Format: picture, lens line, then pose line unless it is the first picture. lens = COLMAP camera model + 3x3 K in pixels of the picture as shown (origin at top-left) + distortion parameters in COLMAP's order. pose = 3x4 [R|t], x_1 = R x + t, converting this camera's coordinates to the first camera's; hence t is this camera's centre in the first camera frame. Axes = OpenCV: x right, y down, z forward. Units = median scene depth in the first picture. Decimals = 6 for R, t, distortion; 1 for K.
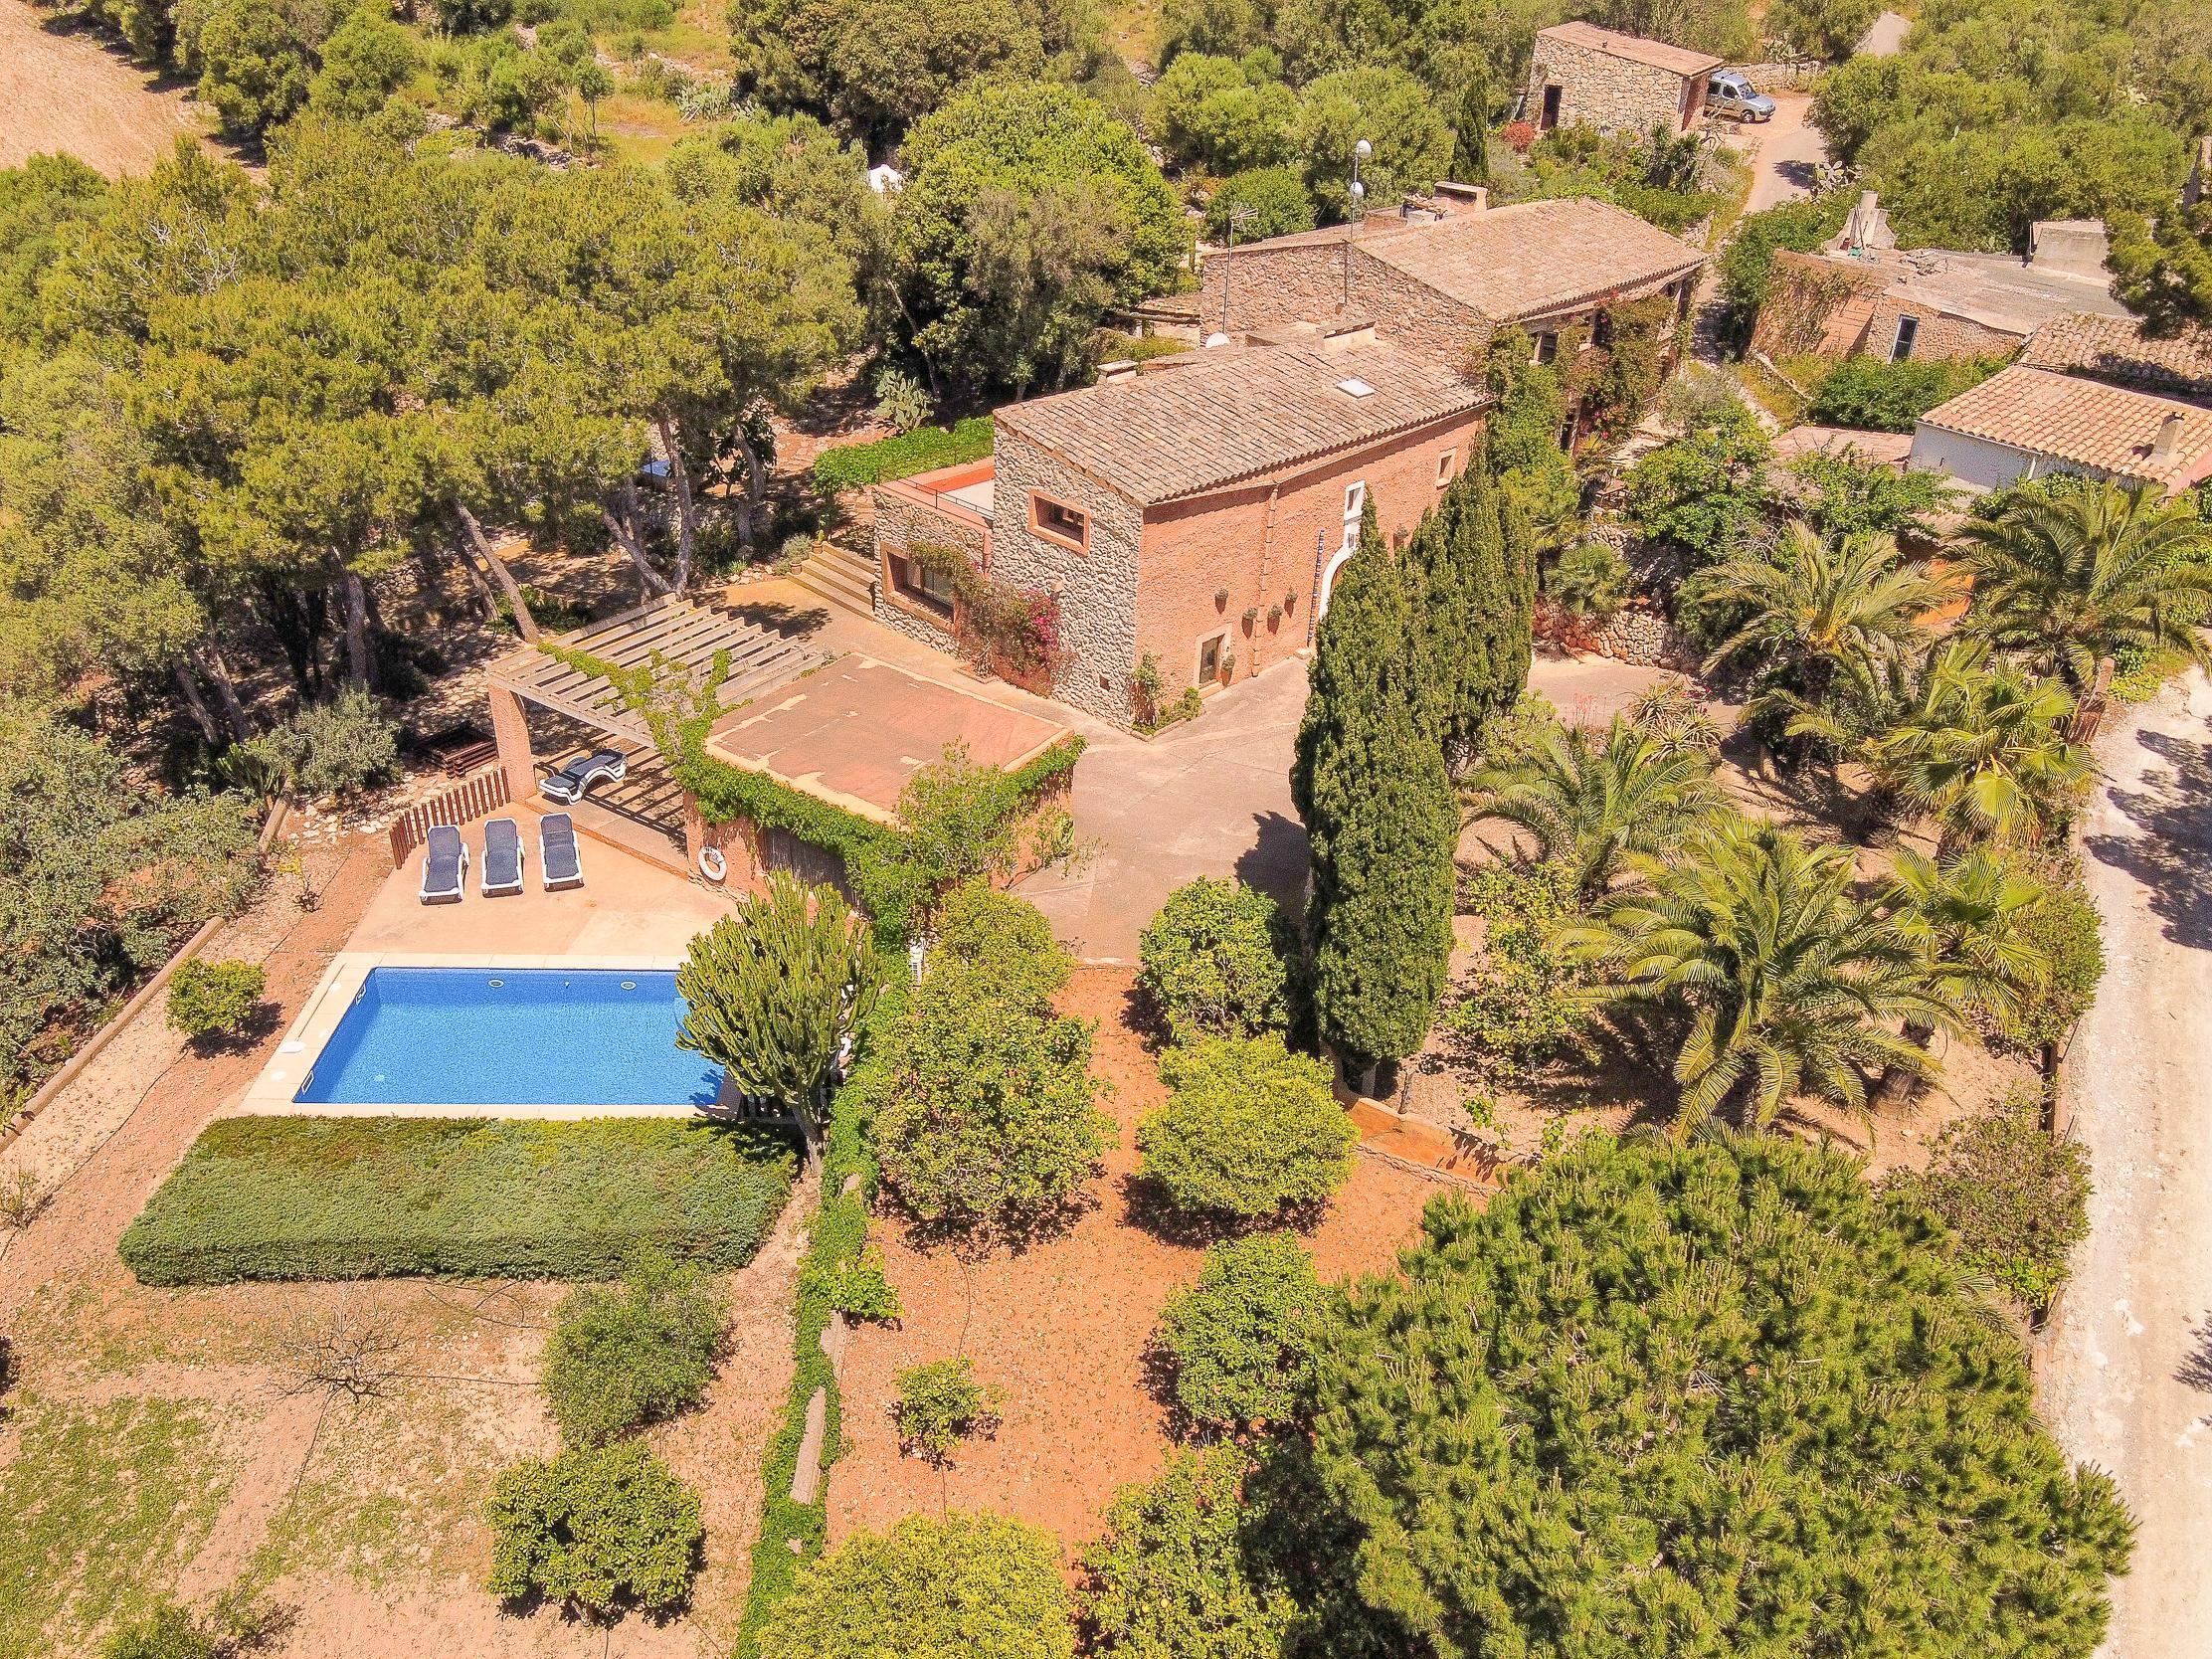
lens RADIAL K [[1698.3, 0, 1092.5], [0, 1698.3, 816.6], [0, 0, 1]] dist [0.004124, 0.026070]
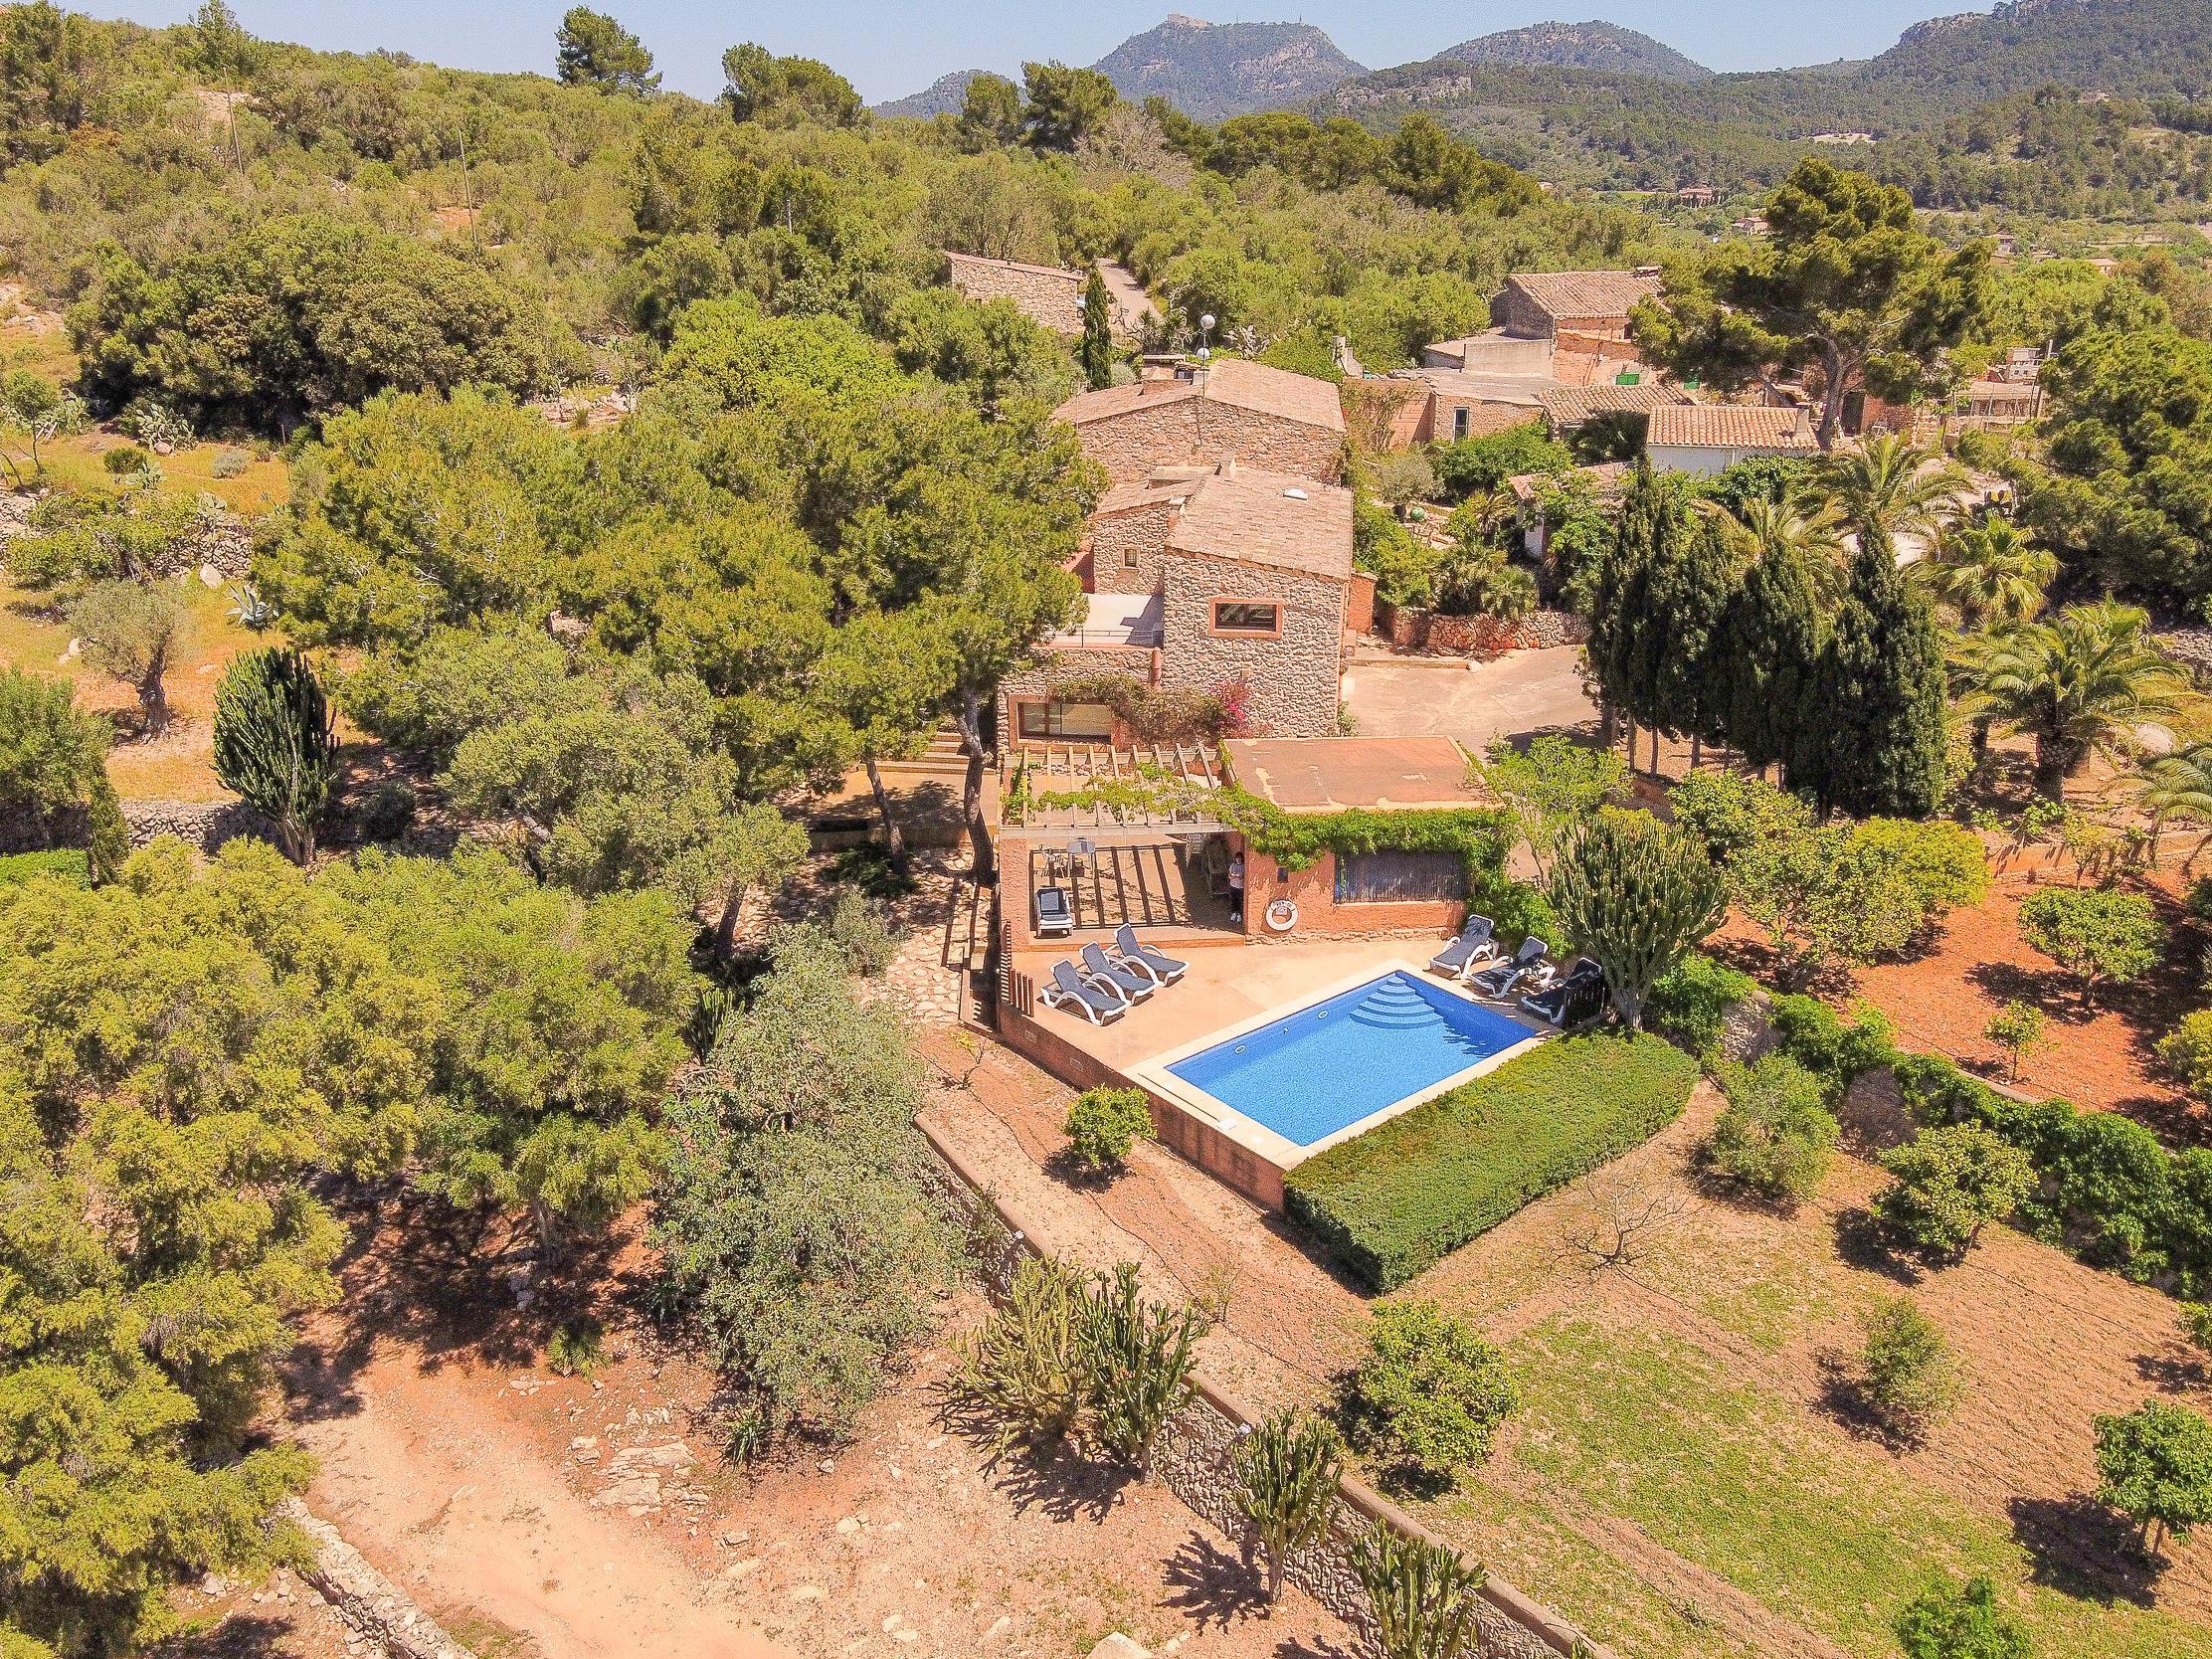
lens RADIAL K [[1802.6, 0, 1087.7], [0, 1802.6, 797.8], [0, 0, 1]] dist [-0.007490, 0.049157]
pose [[0.791512, -0.247262, 0.558901, -0.812786], [0.334976, 0.940419, -0.058341, -0.016492], [-0.511176, 0.233396, 0.827179, 0.031750]]
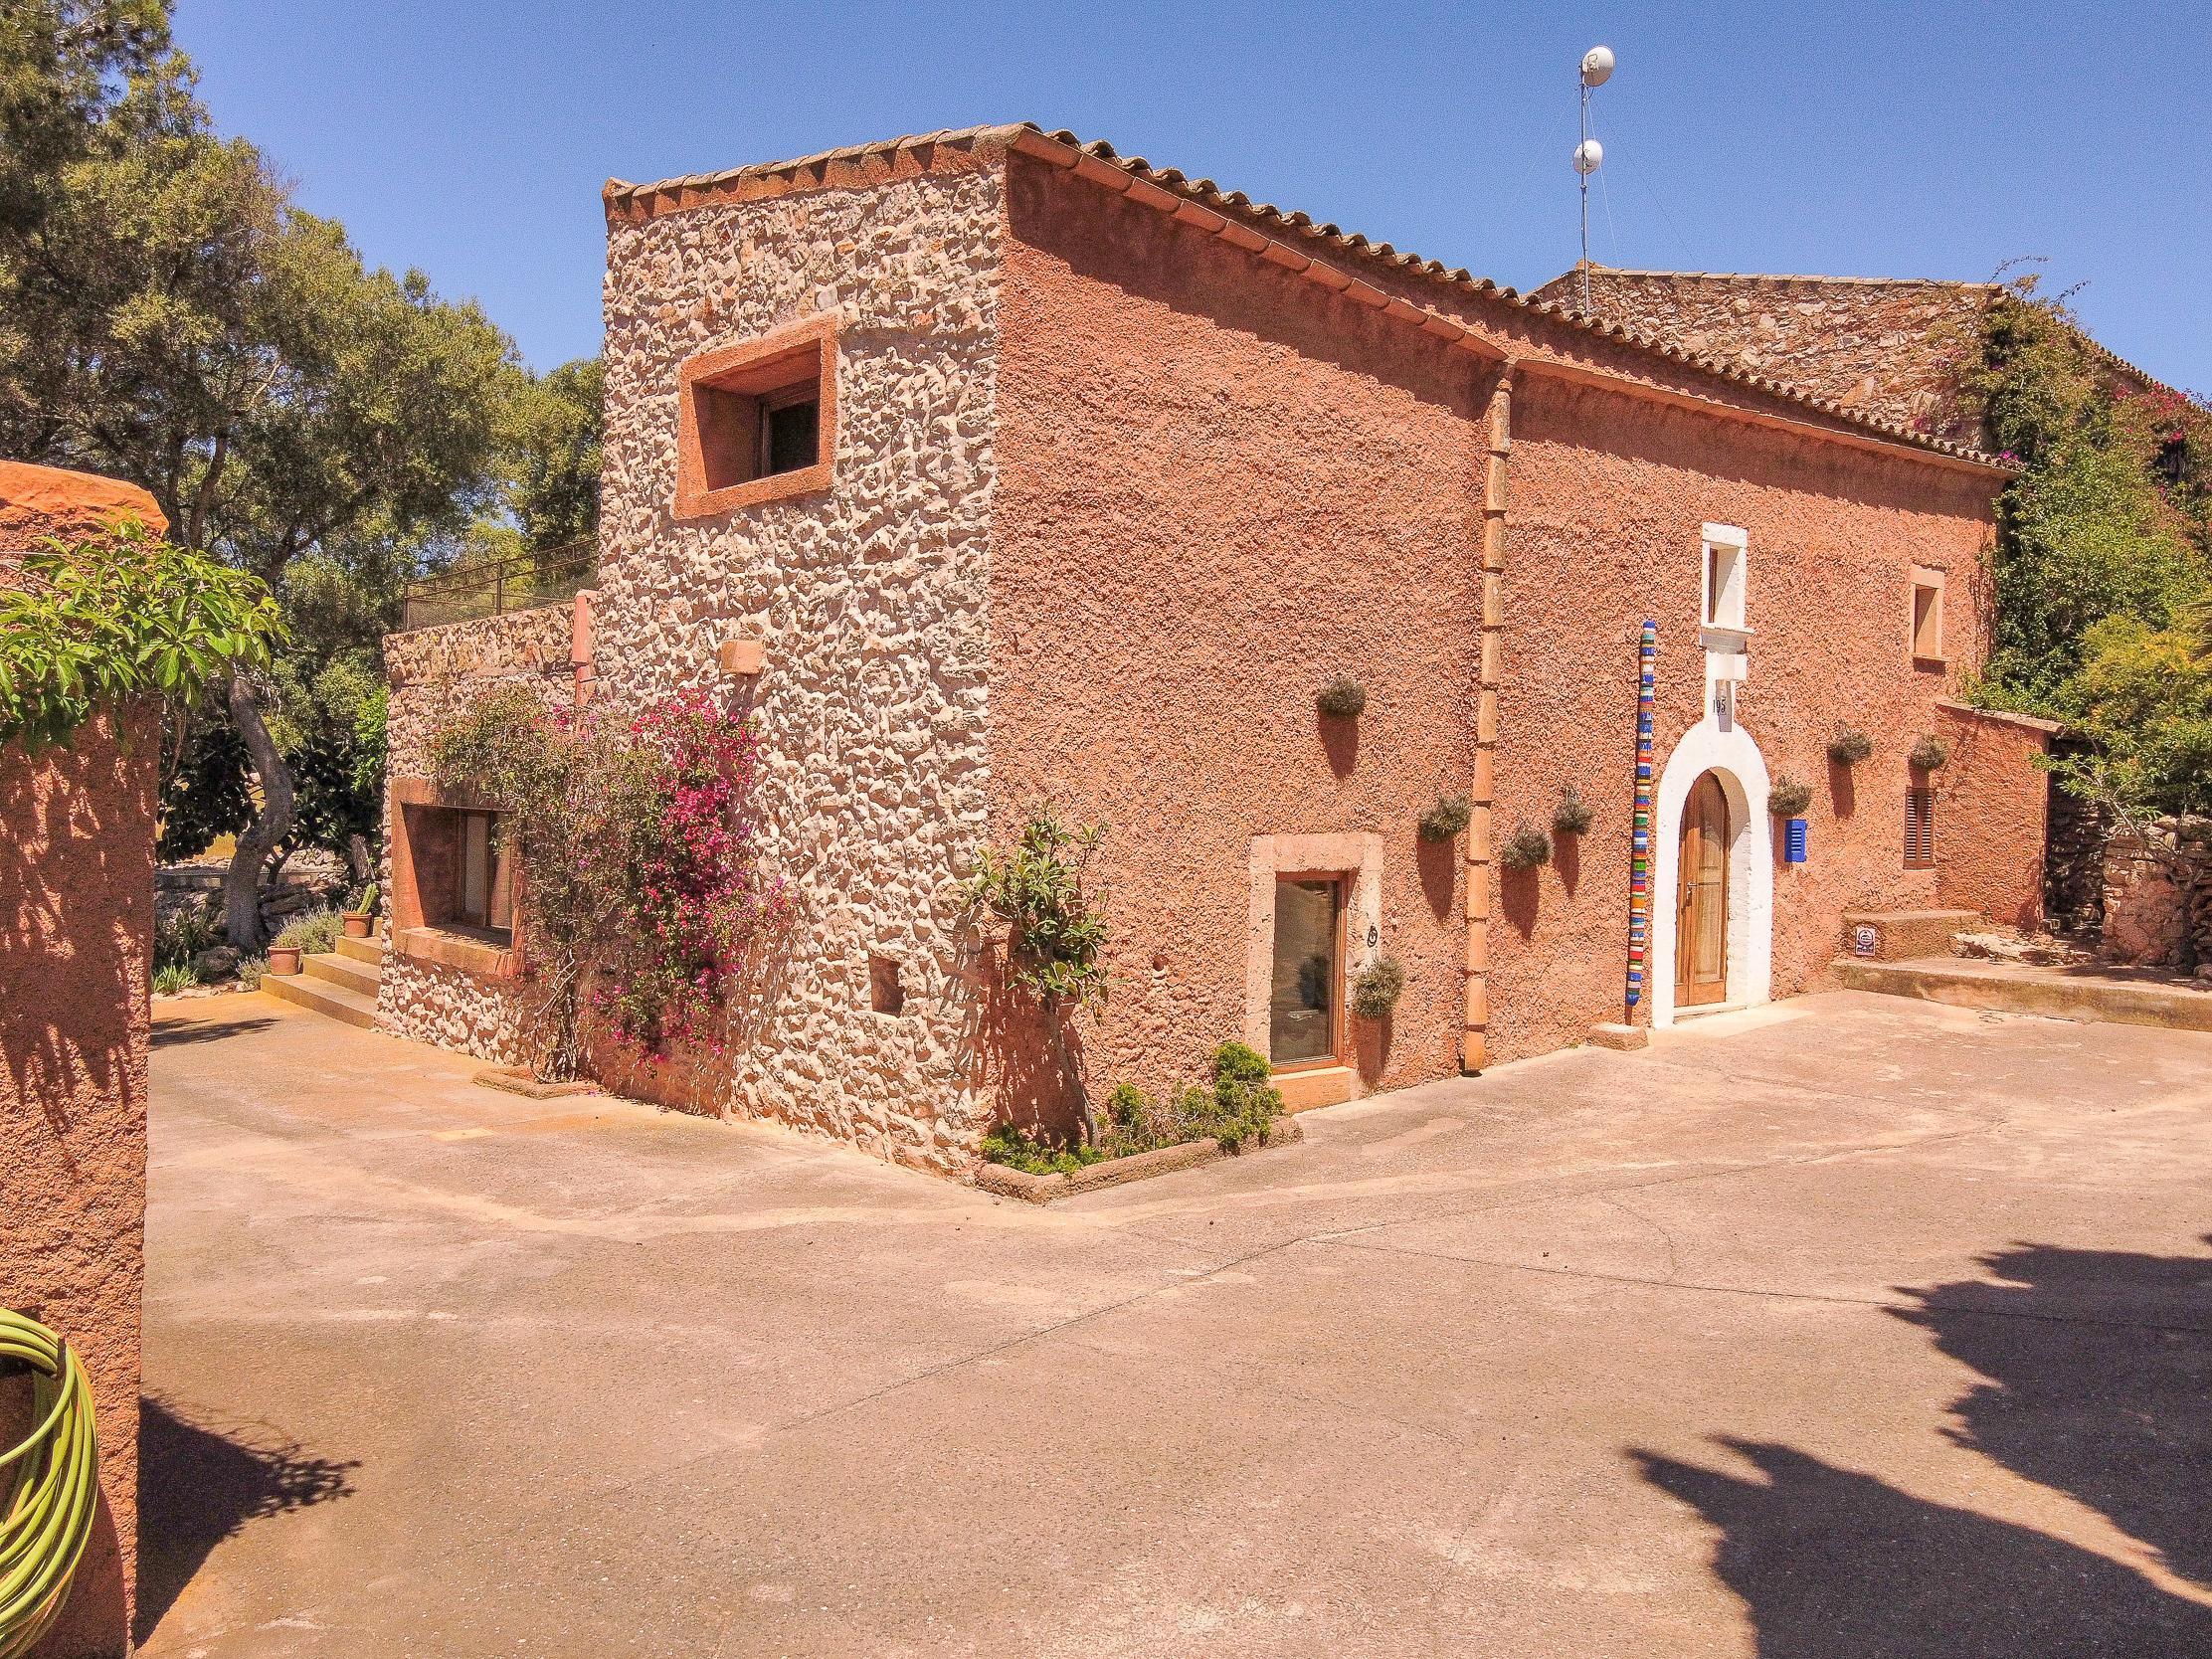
lens RADIAL K [[1698.3, 0, 1101.2], [0, 1698.3, 811.0], [0, 0, 1]] dist [0.004124, 0.026070]
pose [[0.998408, -0.007826, -0.055856, 0.051494], [-0.020437, 0.872827, -0.487601, 0.020162], [0.052568, 0.487966, 0.871278, 0.750959]]
